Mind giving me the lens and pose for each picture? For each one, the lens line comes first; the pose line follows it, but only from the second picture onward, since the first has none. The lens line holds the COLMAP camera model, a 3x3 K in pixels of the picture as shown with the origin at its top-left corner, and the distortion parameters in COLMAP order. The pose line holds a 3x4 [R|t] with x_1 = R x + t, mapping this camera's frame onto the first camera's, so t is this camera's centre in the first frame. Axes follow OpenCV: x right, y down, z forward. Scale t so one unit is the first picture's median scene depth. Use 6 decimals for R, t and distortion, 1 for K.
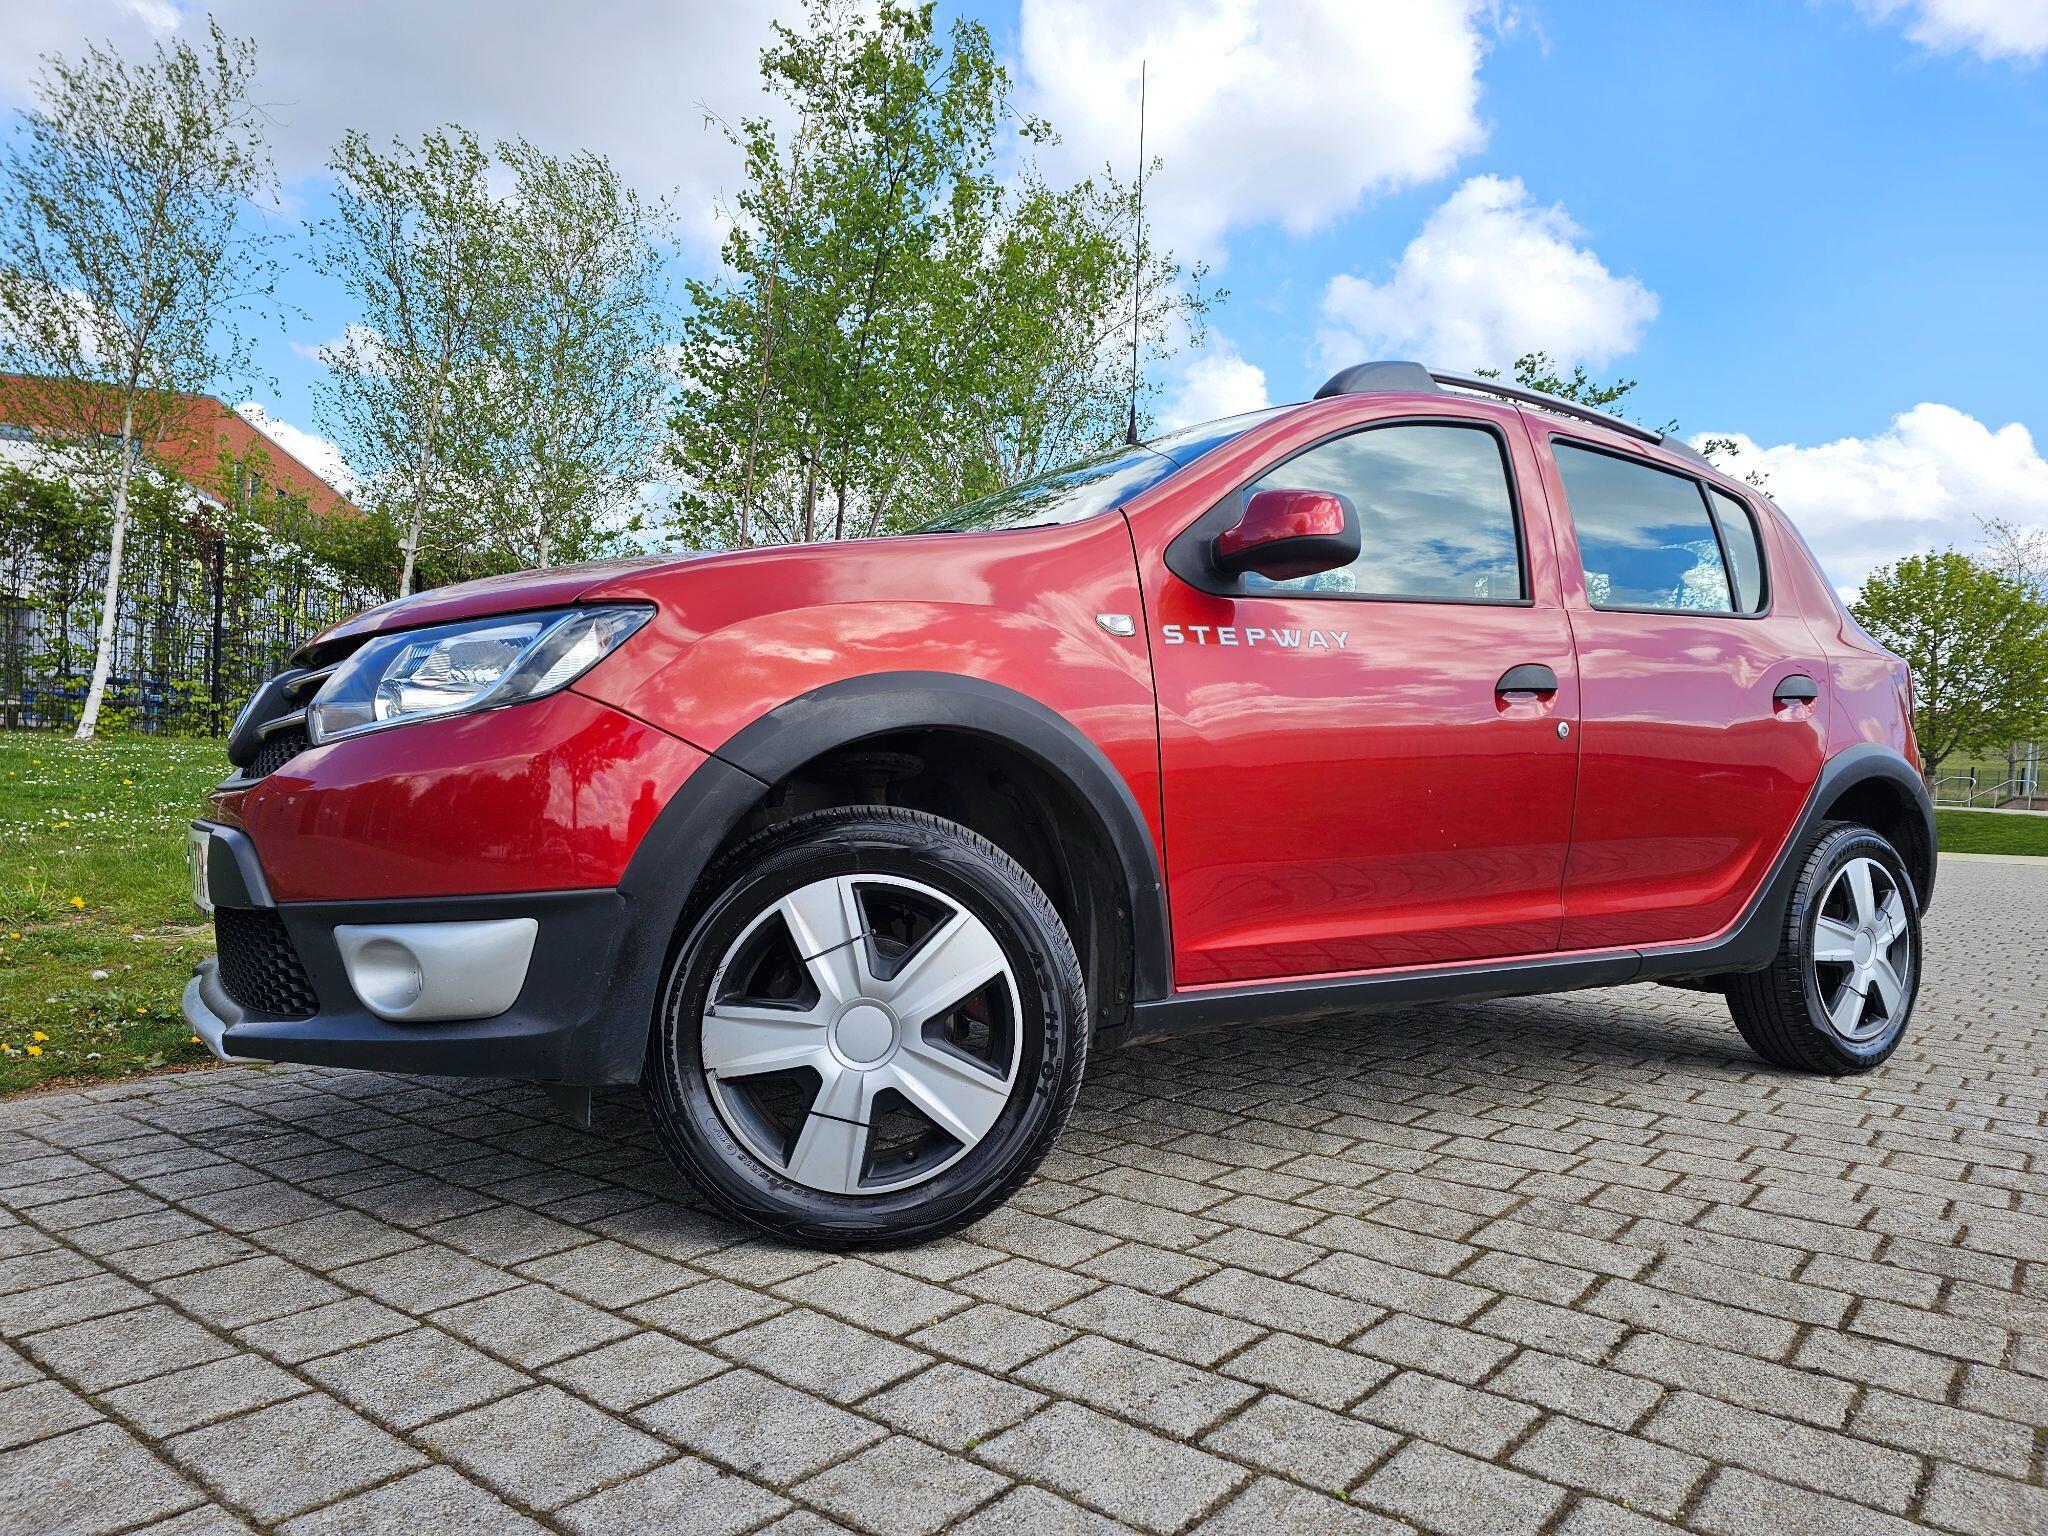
lens RADIAL K [[1363.0, 0, 1038.7], [0, 1363.0, 781.9], [0, 0, 1]] dist [0.045056, -0.030604]
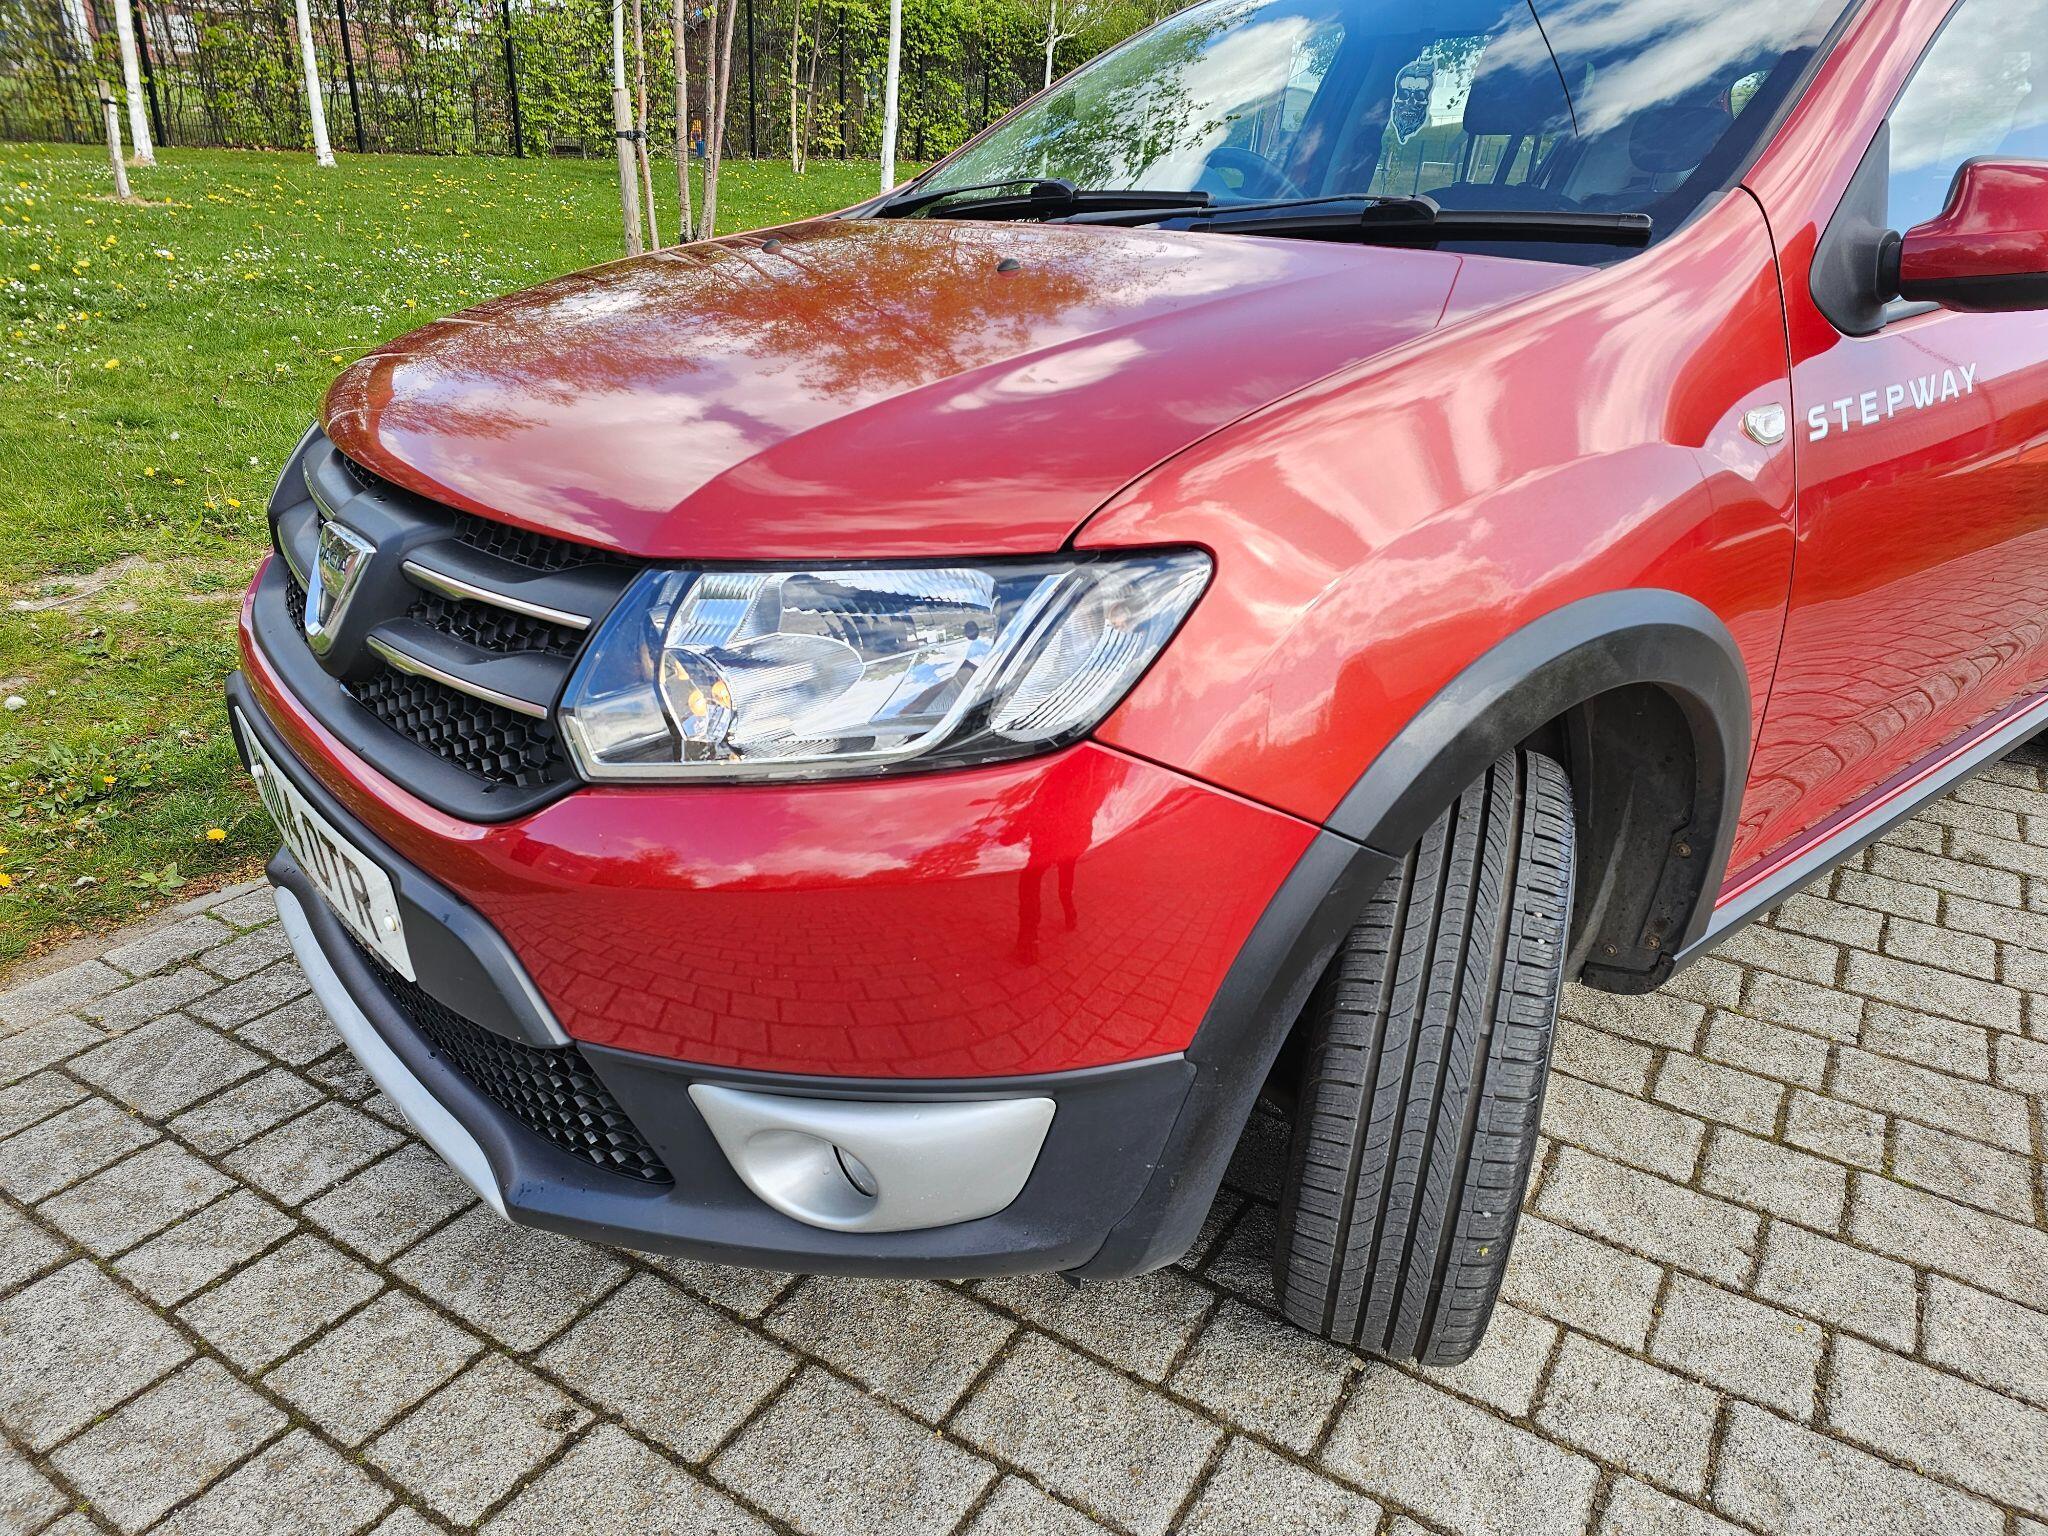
lens RADIAL K [[1363.0, 0, 1037.1], [0, 1363.0, 793.1], [0, 0, 1]] dist [0.045056, -0.030604]
pose [[0.994333, -0.038510, 0.099094, -0.391005], [-0.006733, 0.907409, 0.420195, -0.263637], [-0.106100, -0.418481, 0.902007, 0.464947]]
